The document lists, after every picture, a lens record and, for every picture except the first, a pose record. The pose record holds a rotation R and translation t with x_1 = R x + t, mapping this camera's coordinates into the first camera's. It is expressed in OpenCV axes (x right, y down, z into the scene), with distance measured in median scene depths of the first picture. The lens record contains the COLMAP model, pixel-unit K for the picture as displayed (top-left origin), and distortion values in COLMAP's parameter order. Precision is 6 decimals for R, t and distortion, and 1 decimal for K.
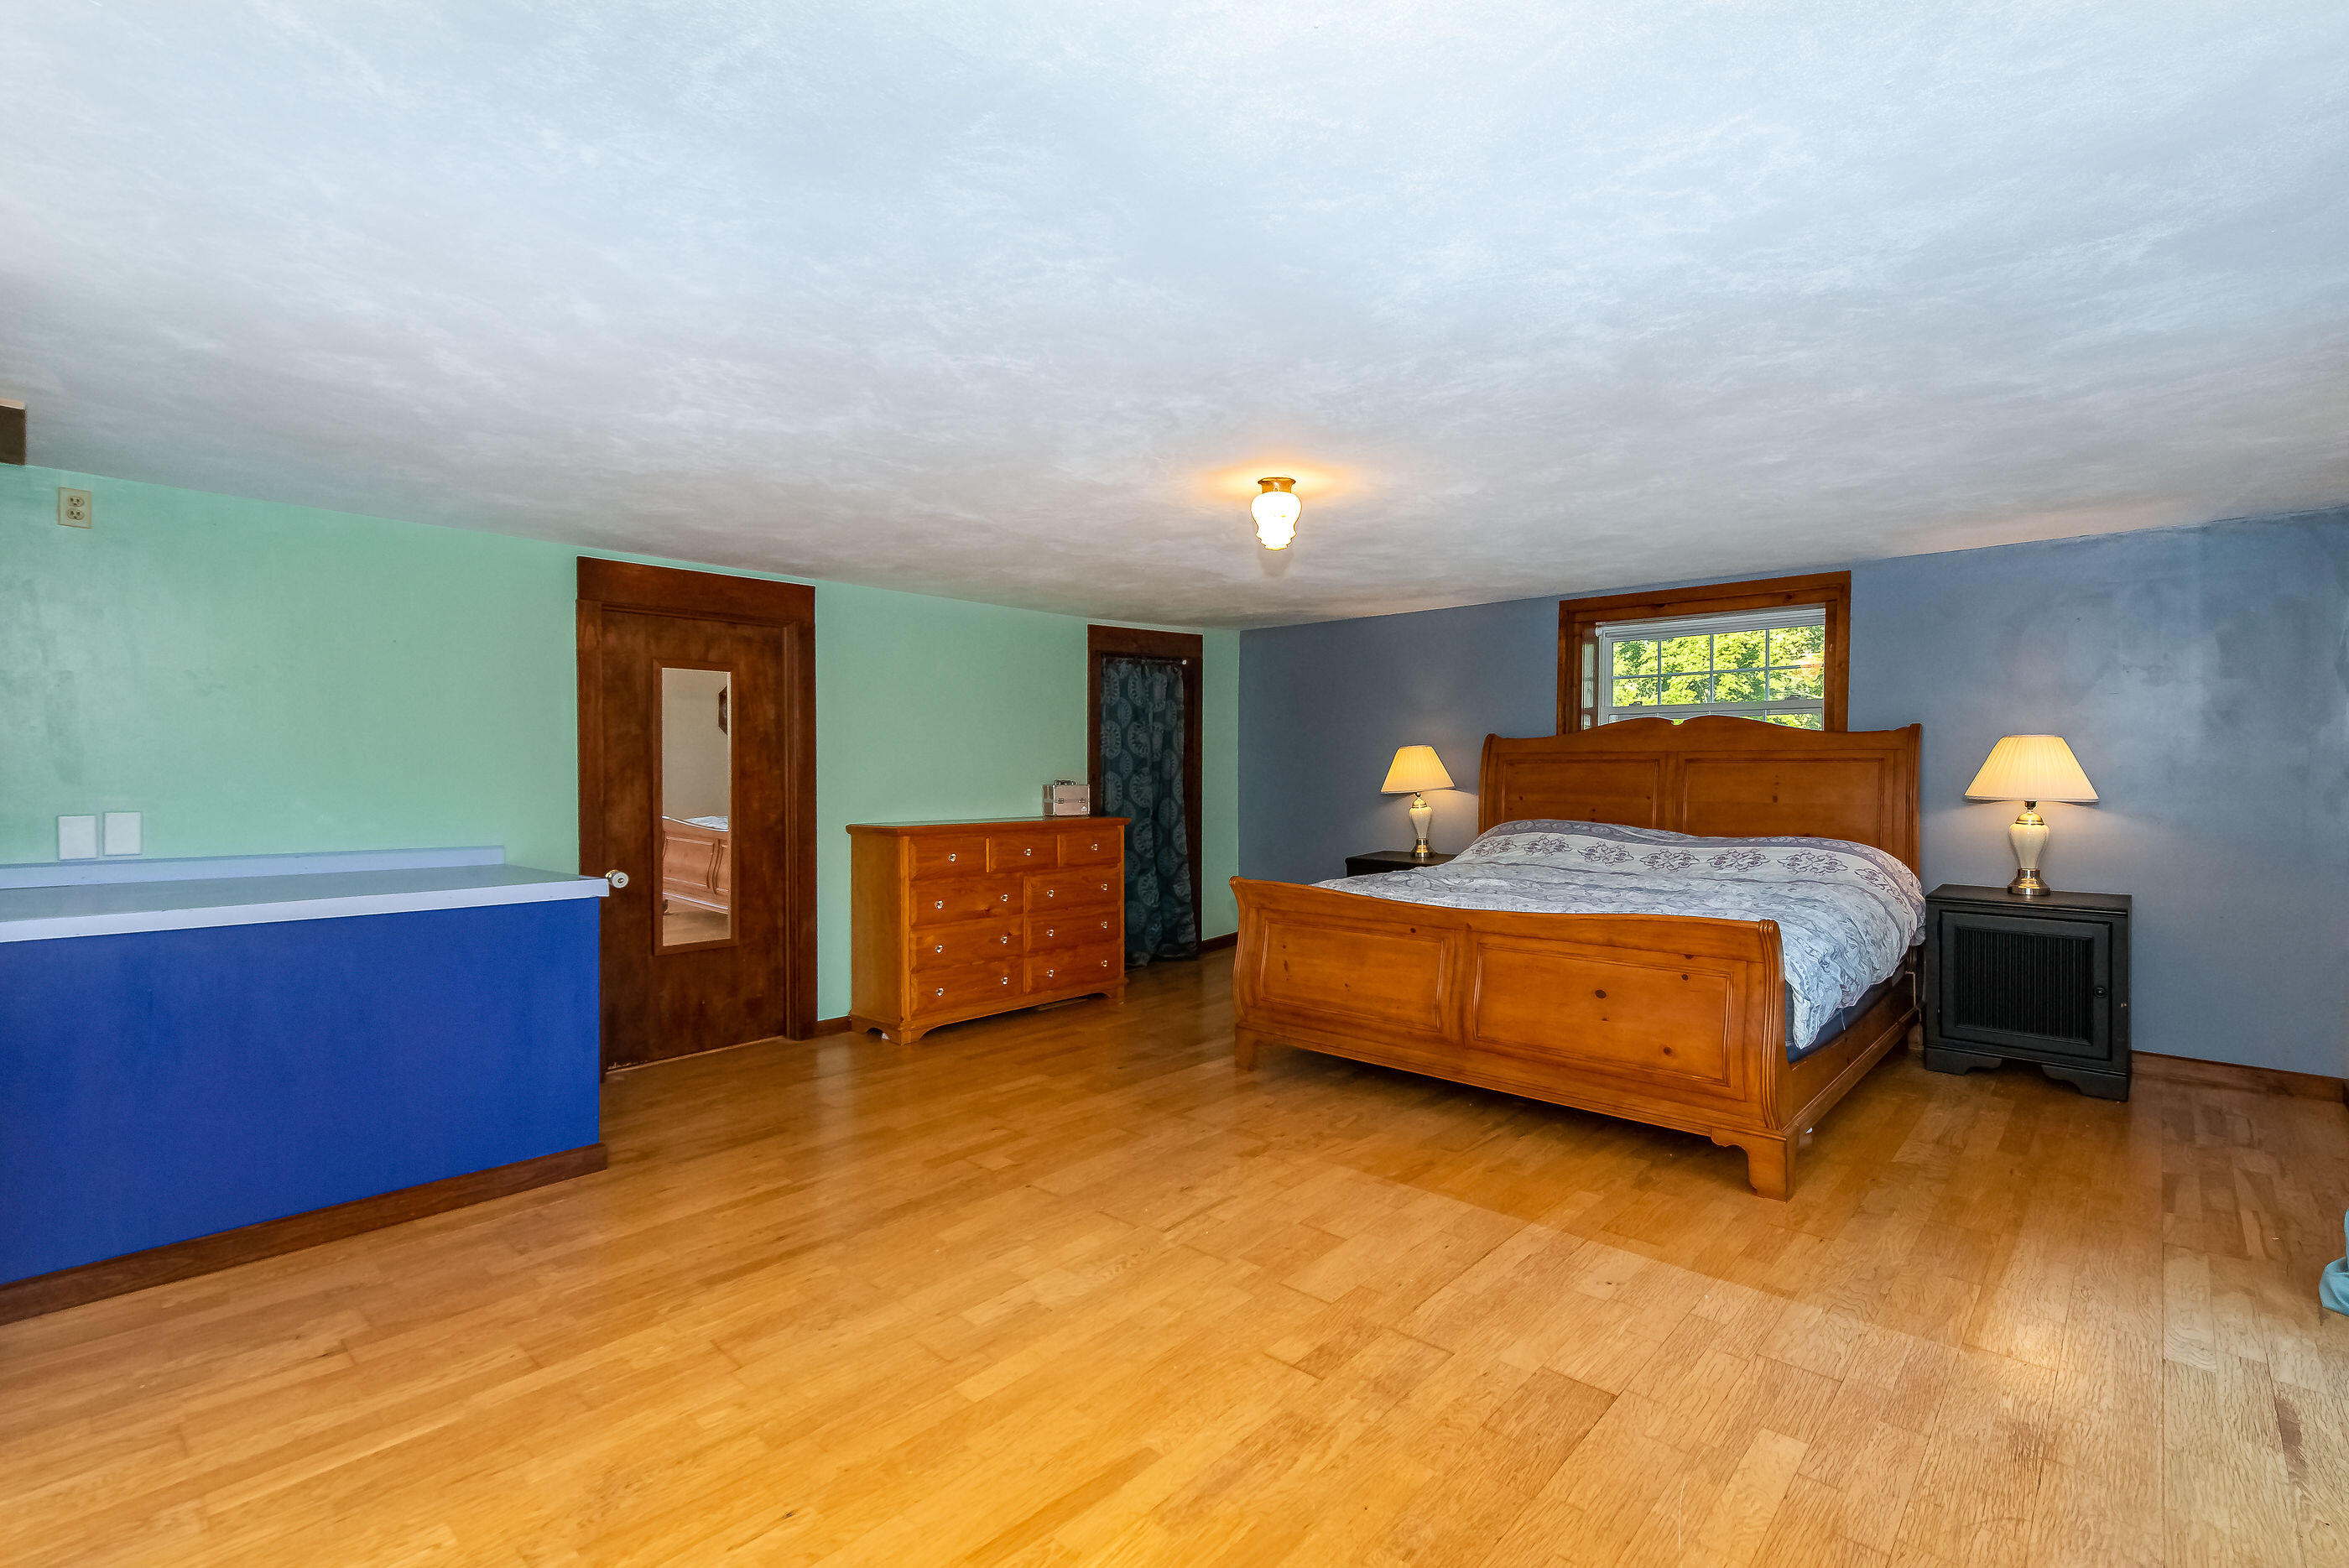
lens RADIAL K [[1050.5, 0, 1174.5], [0, 1050.5, 784.0], [0, 0, 1]] dist [-0.000634, -0.000234]
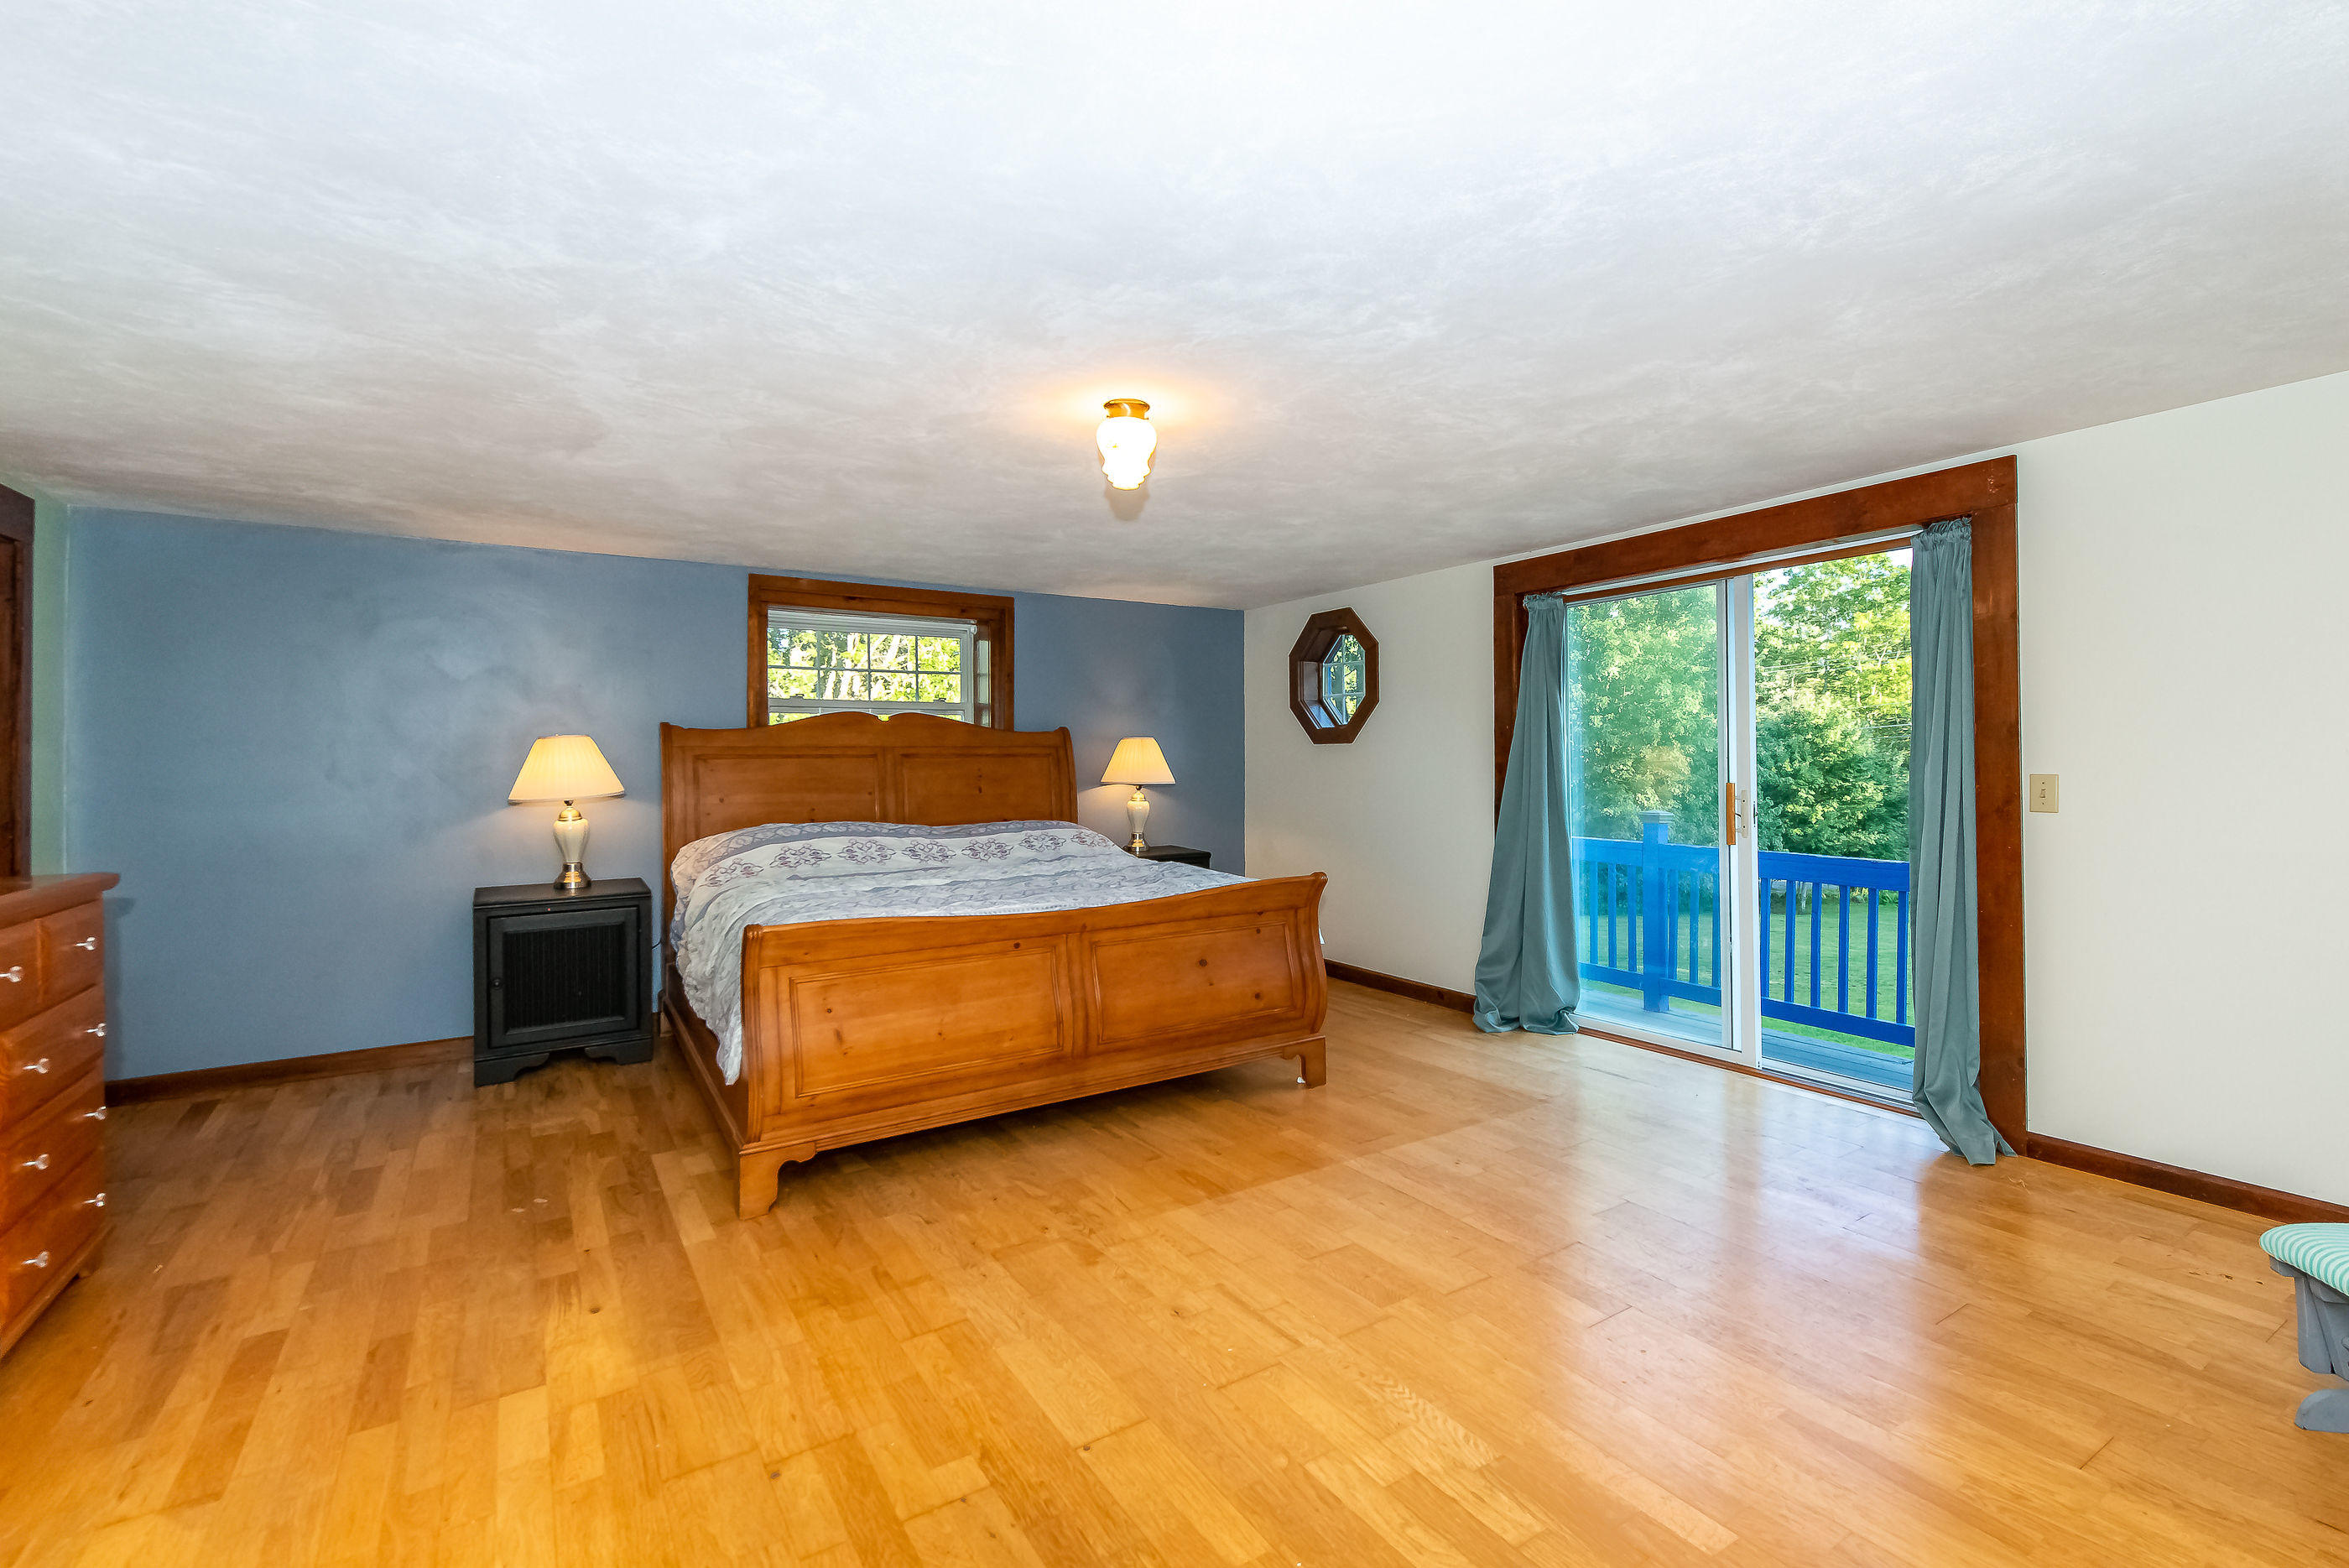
lens RADIAL K [[1055.1, 0, 1175.8], [0, 1055.1, 756.7], [0, 0, 1]] dist [0.000952, -0.000082]
pose [[0.257776, 0.004047, 0.966196, -0.620070], [0.027351, 0.999560, -0.011484, -0.003232], [-0.965818, 0.029387, 0.257552, 0.684365]]
